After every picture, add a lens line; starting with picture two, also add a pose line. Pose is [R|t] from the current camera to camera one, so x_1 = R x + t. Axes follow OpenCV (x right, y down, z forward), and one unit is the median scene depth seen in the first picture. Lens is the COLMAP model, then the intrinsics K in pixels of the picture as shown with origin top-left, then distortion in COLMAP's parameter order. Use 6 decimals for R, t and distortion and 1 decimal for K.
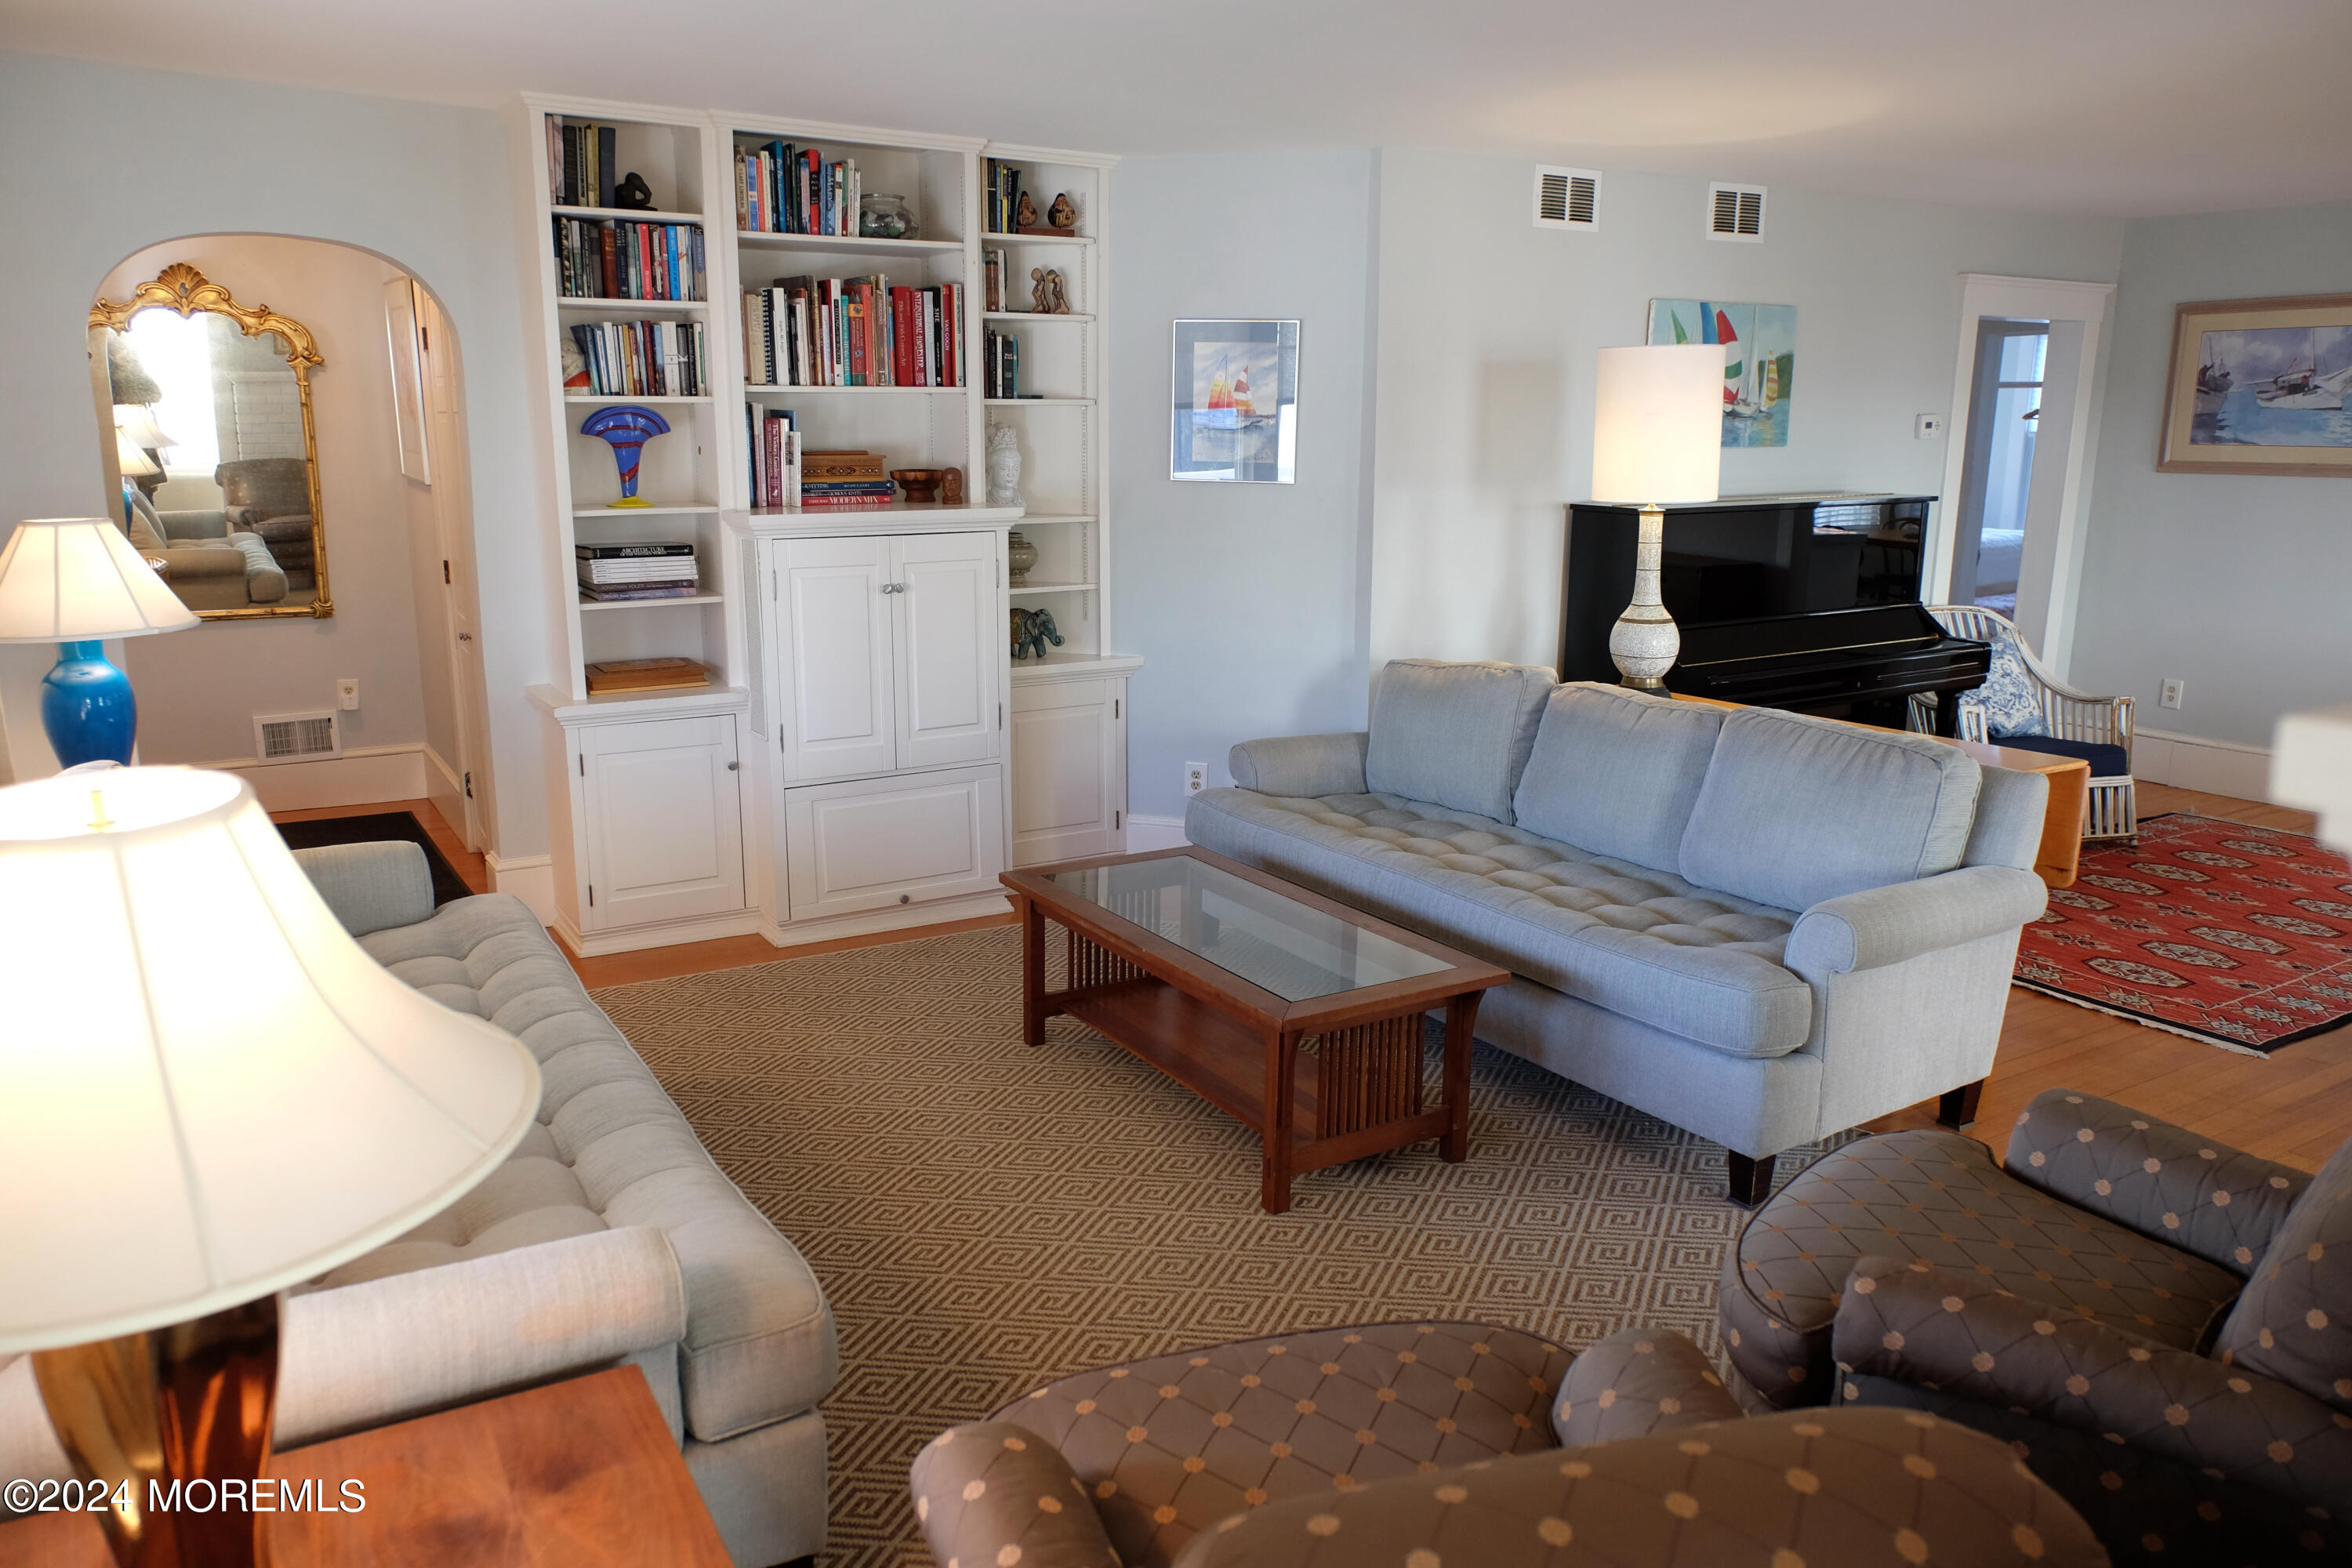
lens RADIAL K [[1650.7, 0, 1176.0], [0, 1650.7, 784.0], [0, 0, 1]] dist [-0.007111, -0.001894]
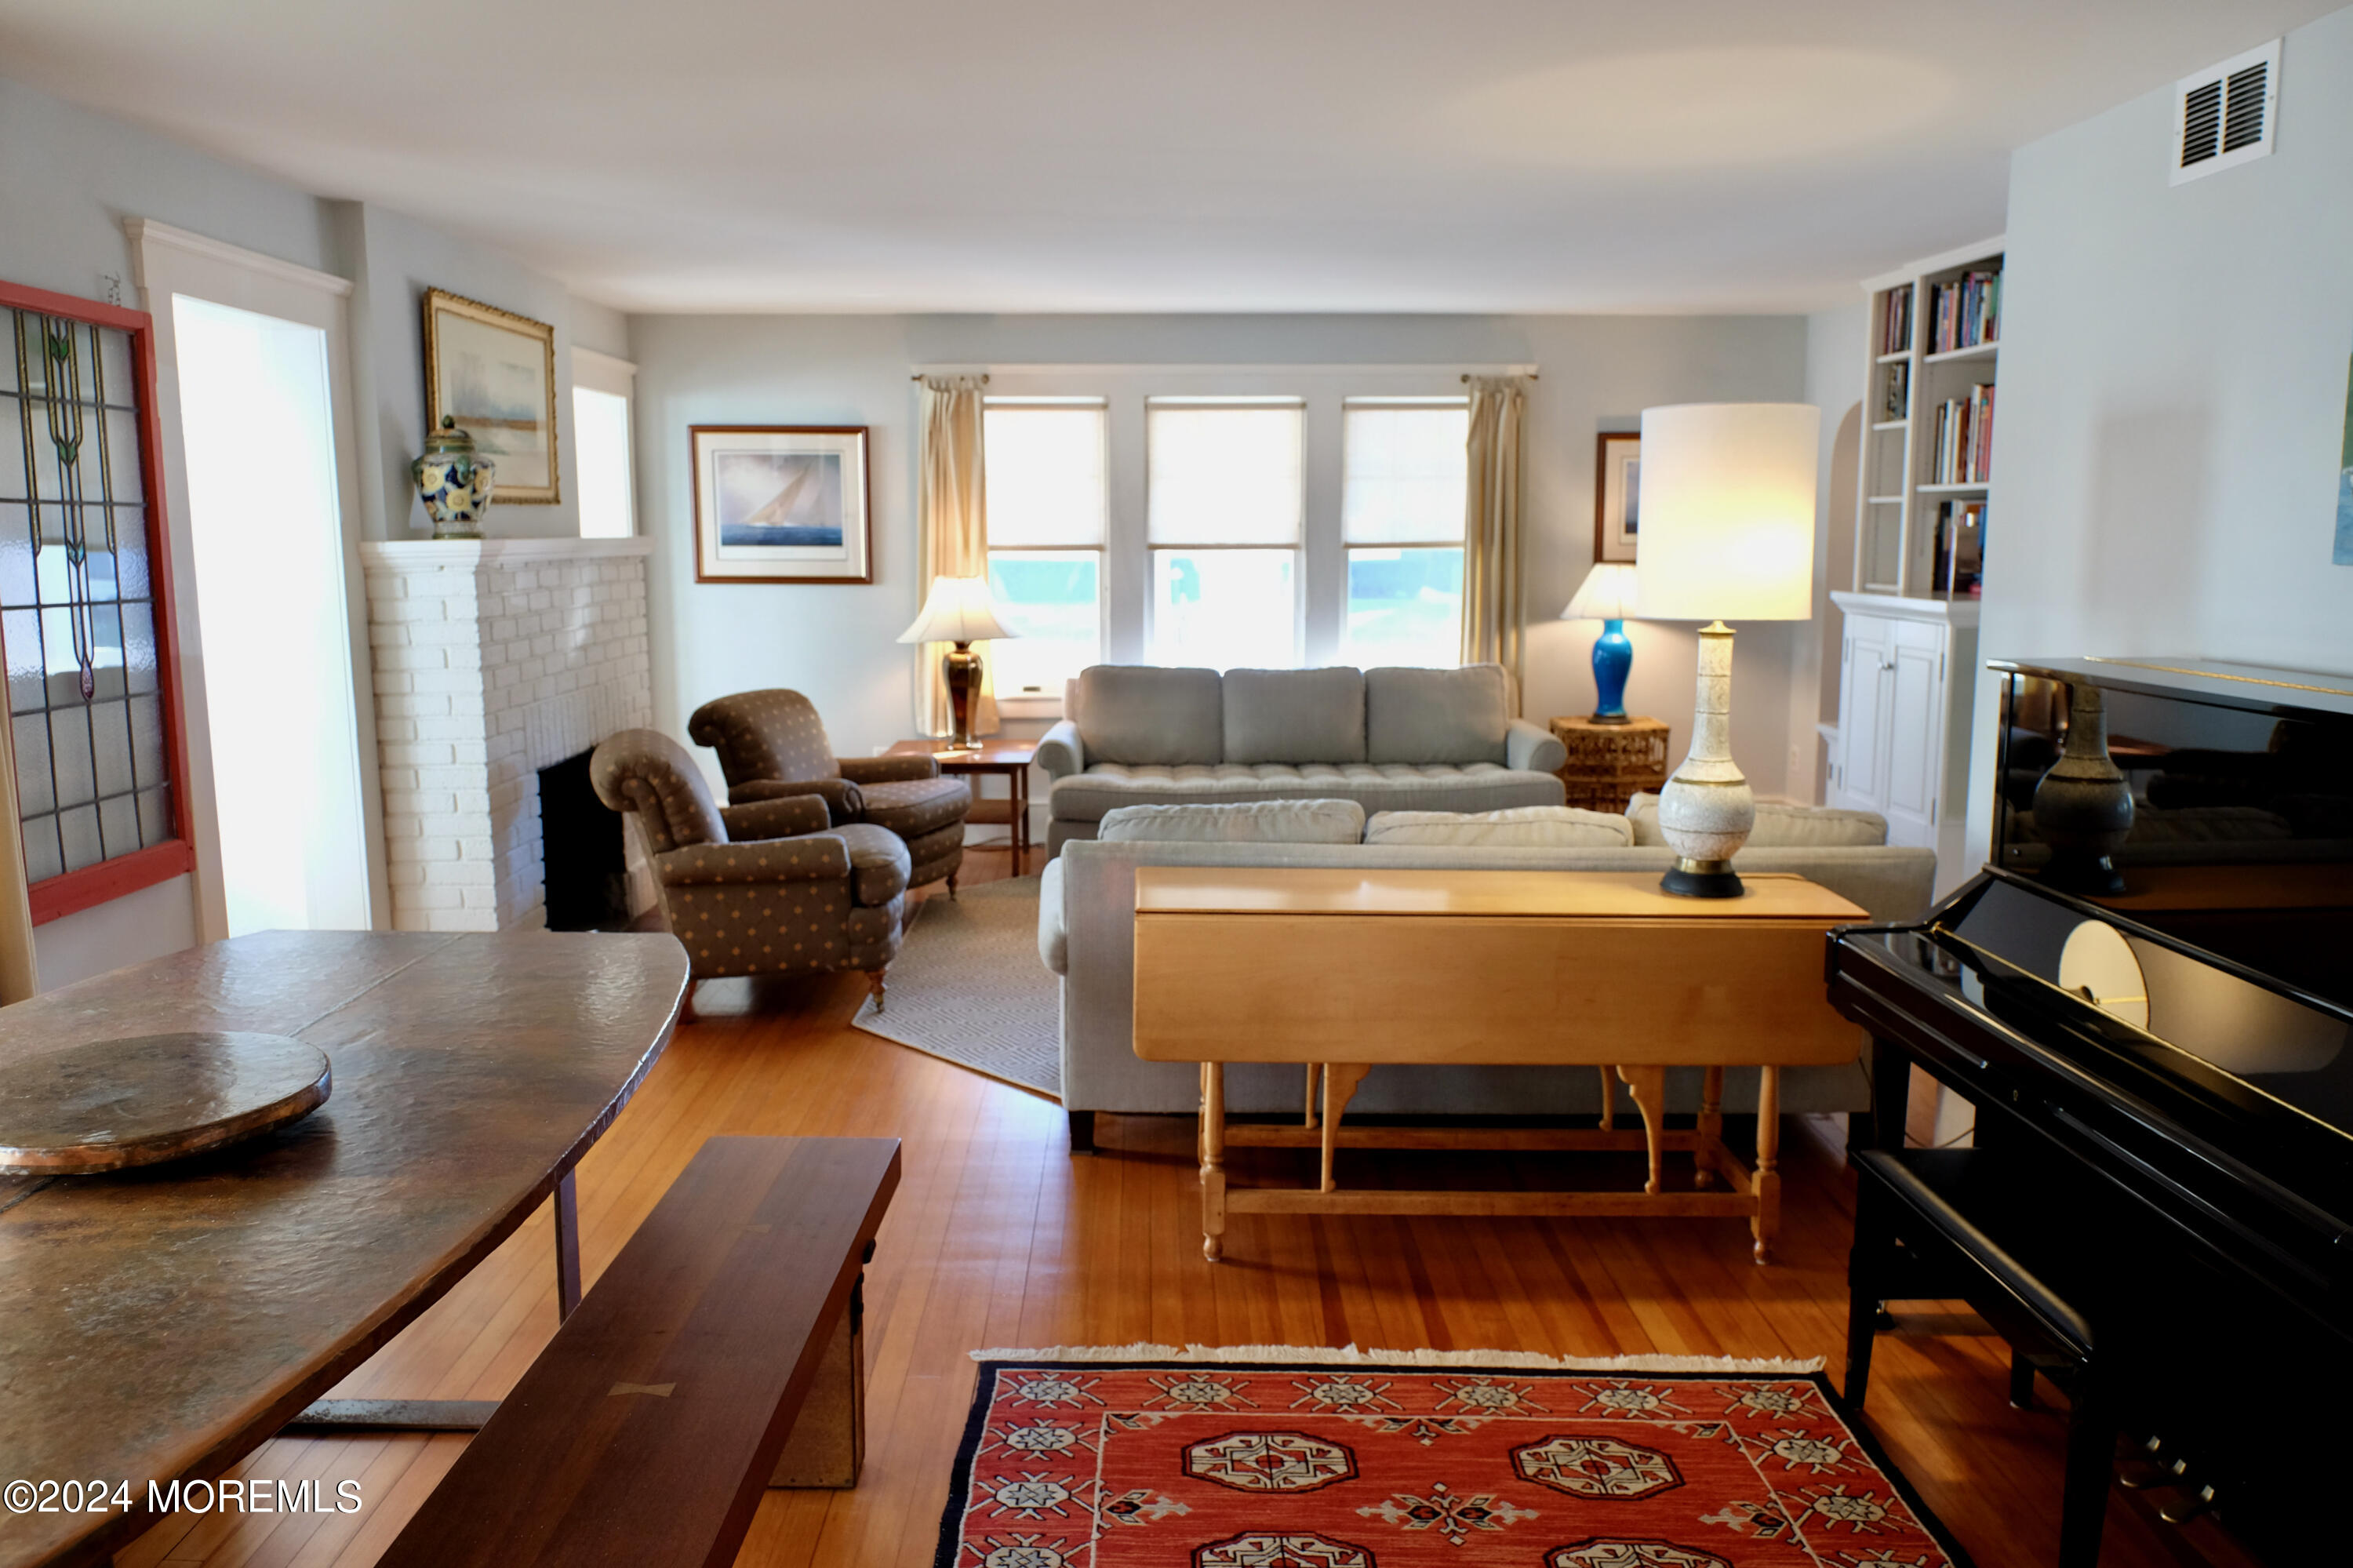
lens RADIAL K [[1694.7, 0, 1176.5], [0, 1694.7, 784.0], [0, 0, 1]] dist [-0.000619, 0.000120]
pose [[-0.508212, 0.131368, -0.851154, 0.992854], [-0.181987, 0.949601, 0.255224, -0.235239], [0.841784, 0.284607, -0.458692, 1.091249]]
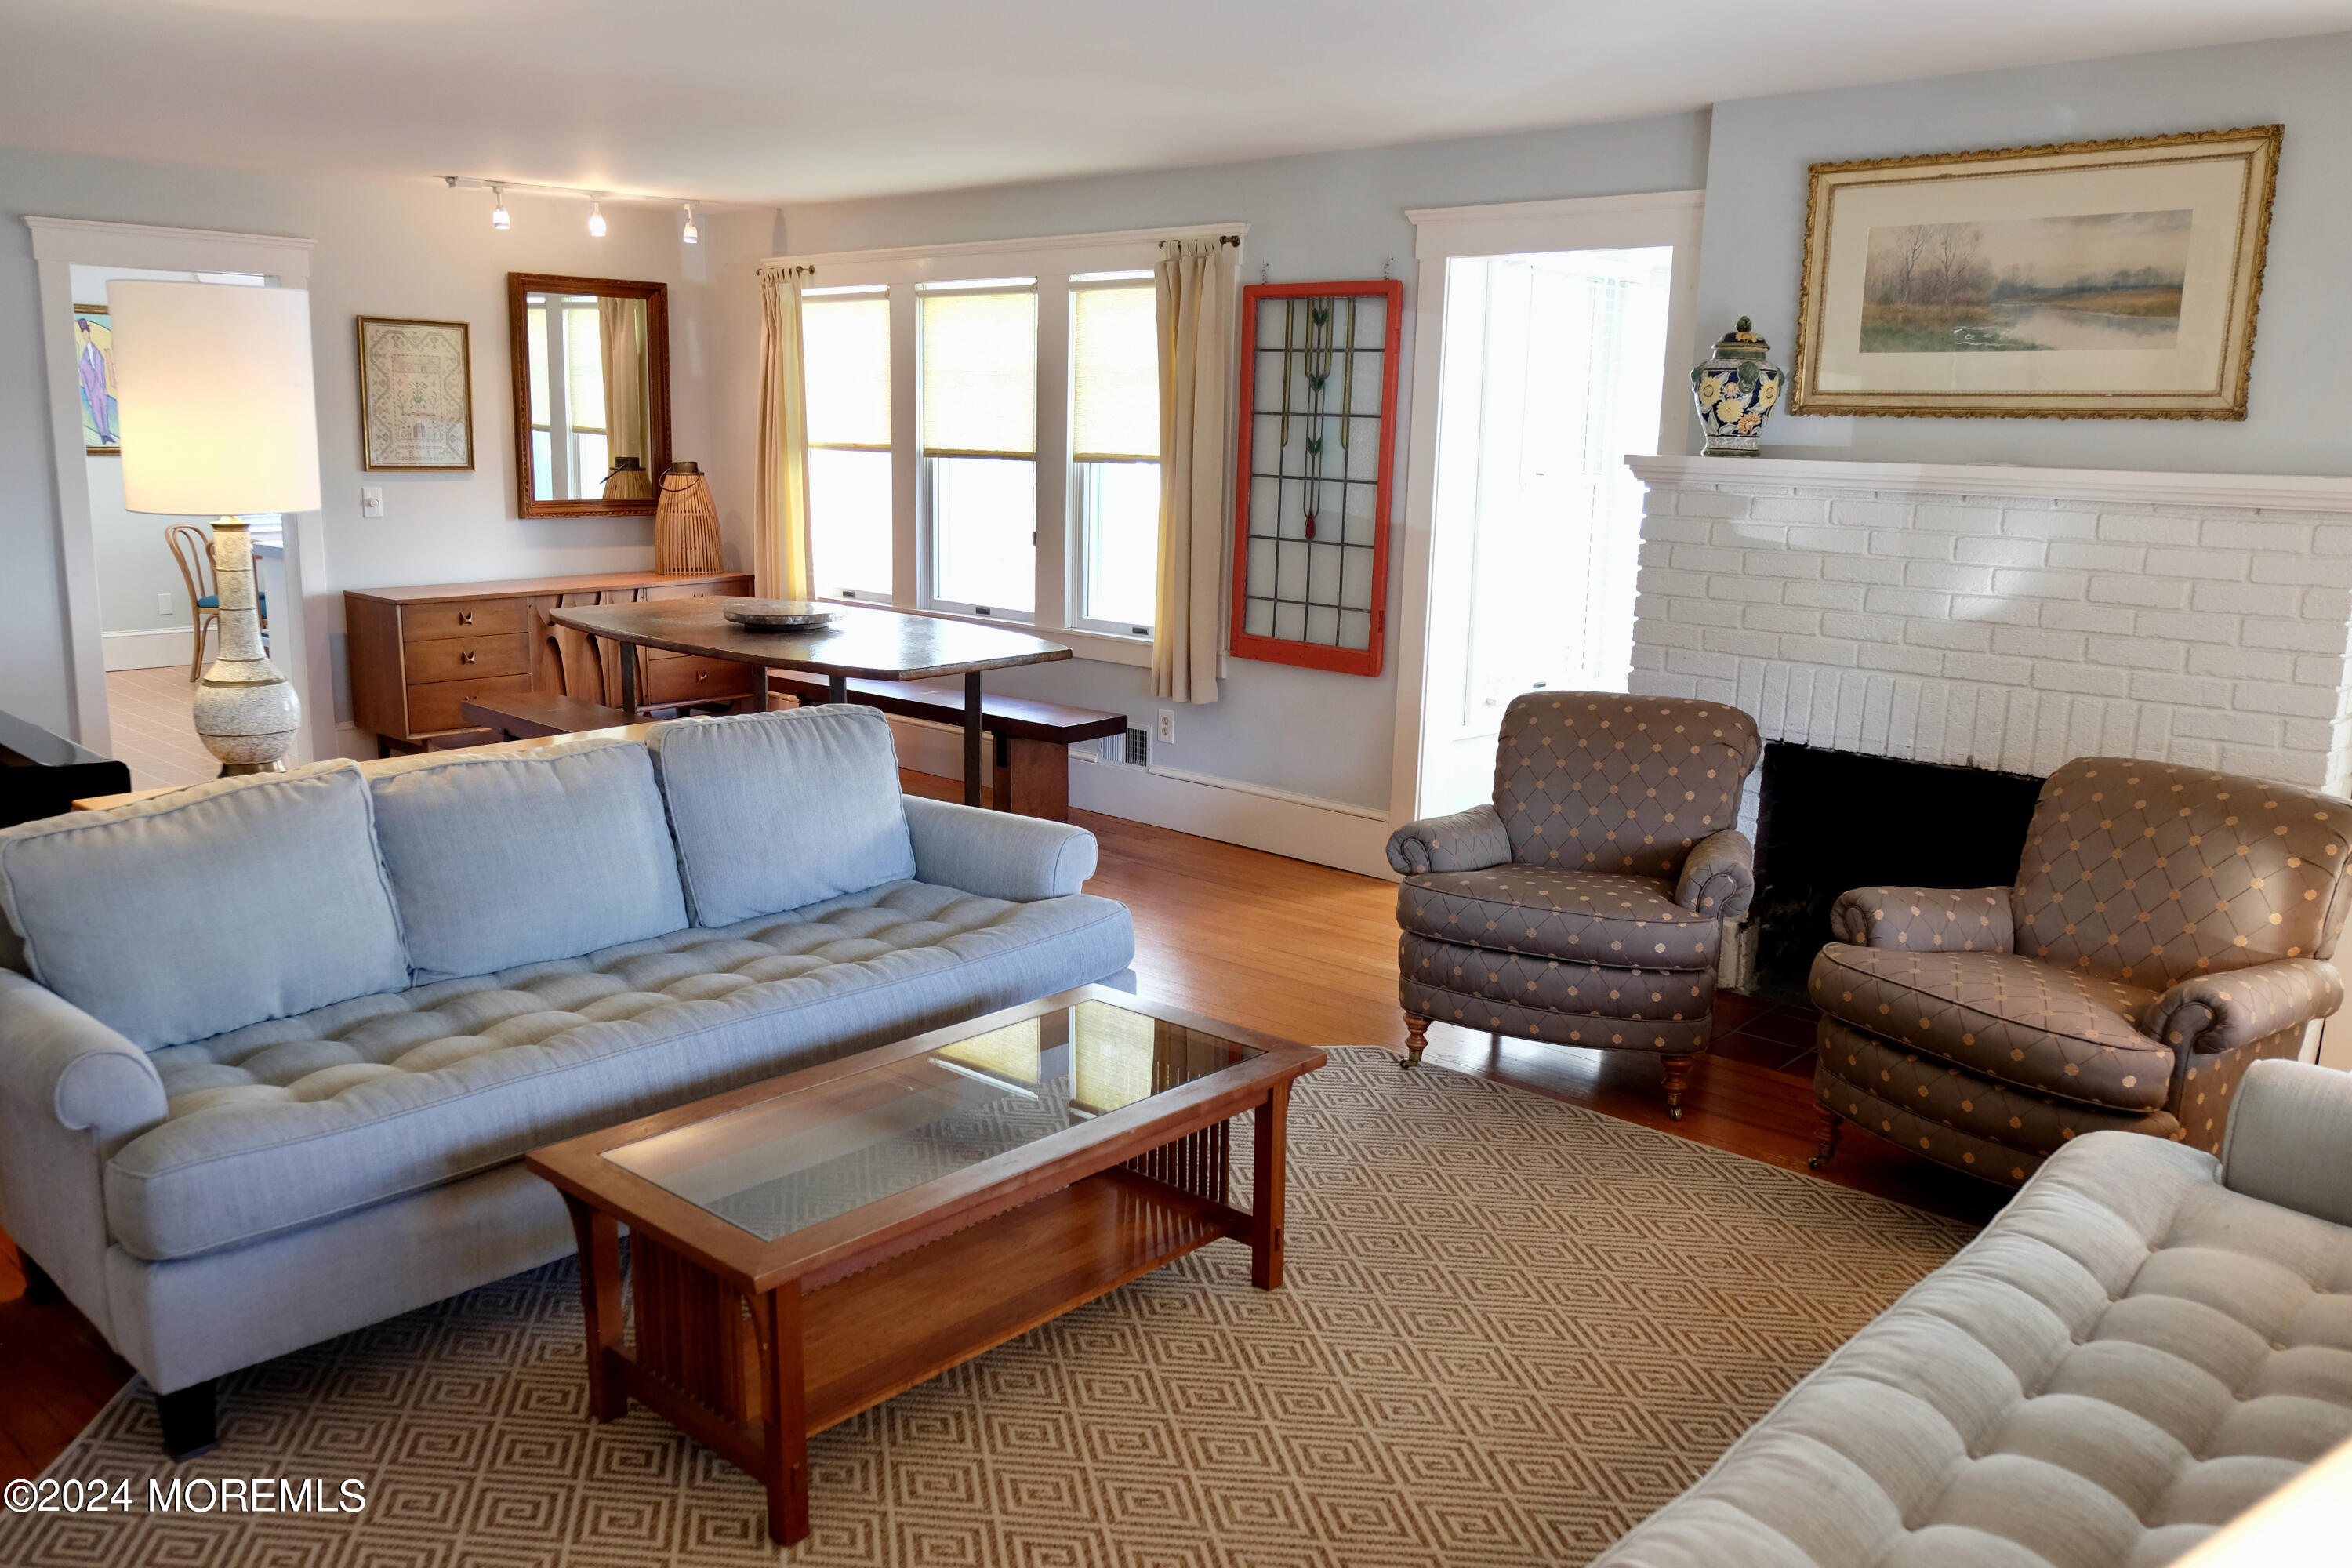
lens RADIAL K [[1782.5, 0, 1176.0], [0, 1782.5, 784.0], [0, 0, 1]] dist [-0.007405, 0.010690]
pose [[-0.268484, -0.197894, 0.942738, -0.510169], [0.184166, 0.950073, 0.251882, -0.165358], [-0.945515, 0.241246, -0.218634, 0.755466]]
